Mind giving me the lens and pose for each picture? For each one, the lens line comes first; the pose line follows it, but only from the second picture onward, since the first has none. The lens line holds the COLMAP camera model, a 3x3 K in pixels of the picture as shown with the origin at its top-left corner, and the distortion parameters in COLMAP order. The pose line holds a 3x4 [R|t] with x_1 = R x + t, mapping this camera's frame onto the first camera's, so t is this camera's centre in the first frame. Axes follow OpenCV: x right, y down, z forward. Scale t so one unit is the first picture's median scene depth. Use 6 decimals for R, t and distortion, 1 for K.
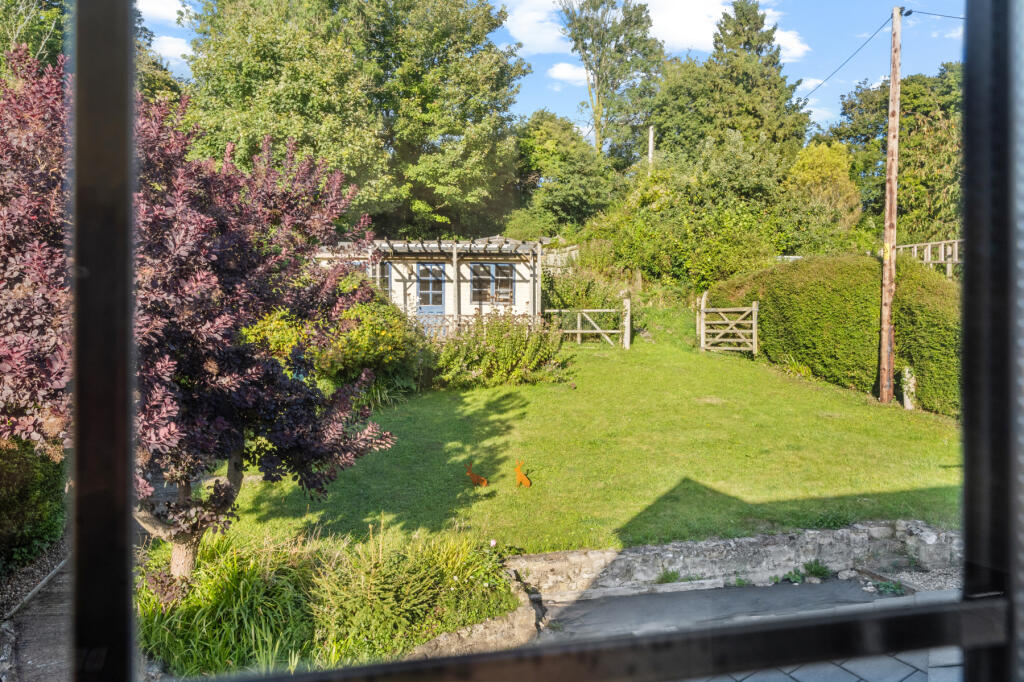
lens RADIAL K [[843.5, 0, 514.4], [0, 843.5, 343.0], [0, 0, 1]] dist [0.012194, 0.008938]
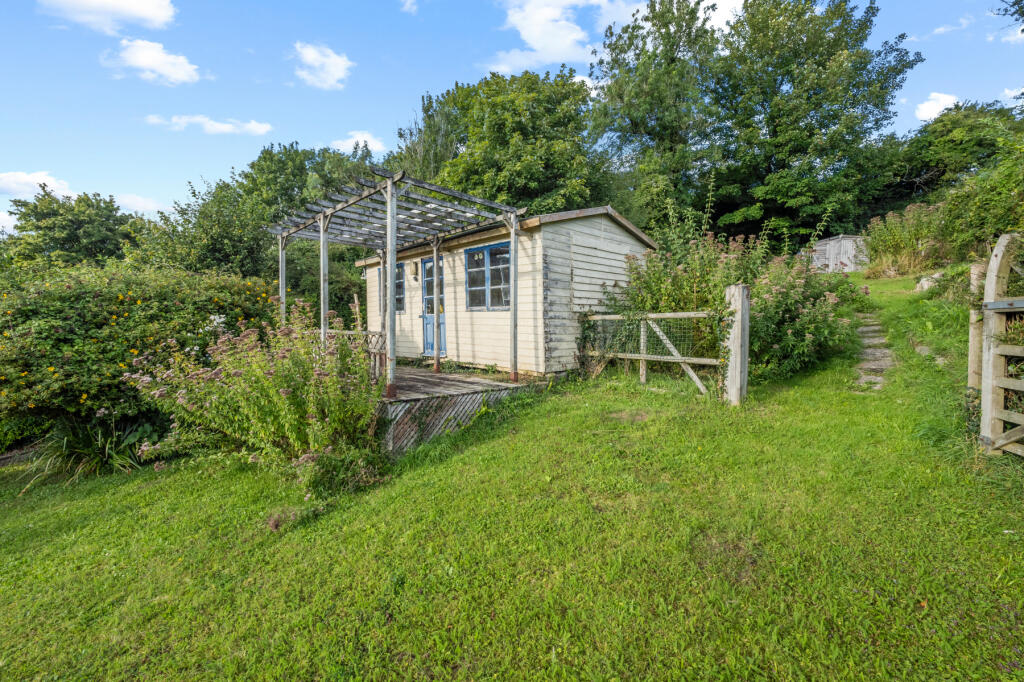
lens RADIAL K [[430.1, 0, 506.5], [0, 430.1, 338.8], [0, 0, 1]] dist [0.000501, 0.000211]
pose [[0.648192, 0.014316, -0.761343, 0.235492], [-0.001038, 0.999839, 0.017917, -0.031172], [0.761476, -0.010823, 0.648102, 0.815329]]
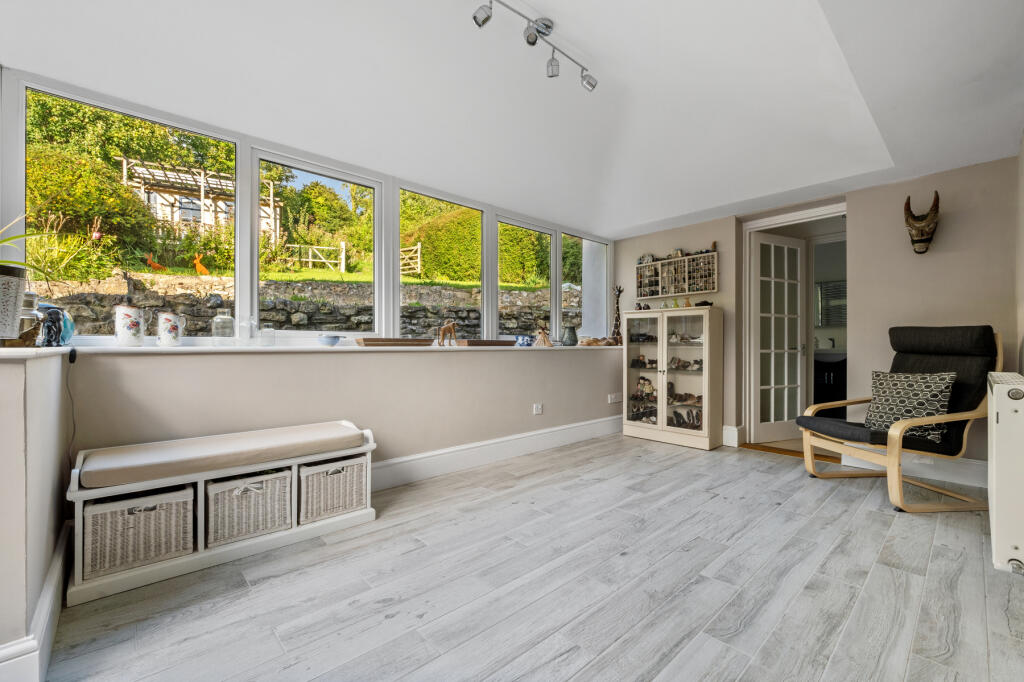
lens RADIAL K [[430.1, 0, 512.3], [0, 430.1, 343.8], [0, 0, 1]] dist [0.000501, 0.000211]
pose [[0.910762, 0.005654, 0.412893, 0.094037], [-0.003698, 0.999978, -0.005536, 0.154343], [-0.412915, 0.003515, 0.910763, 0.122304]]
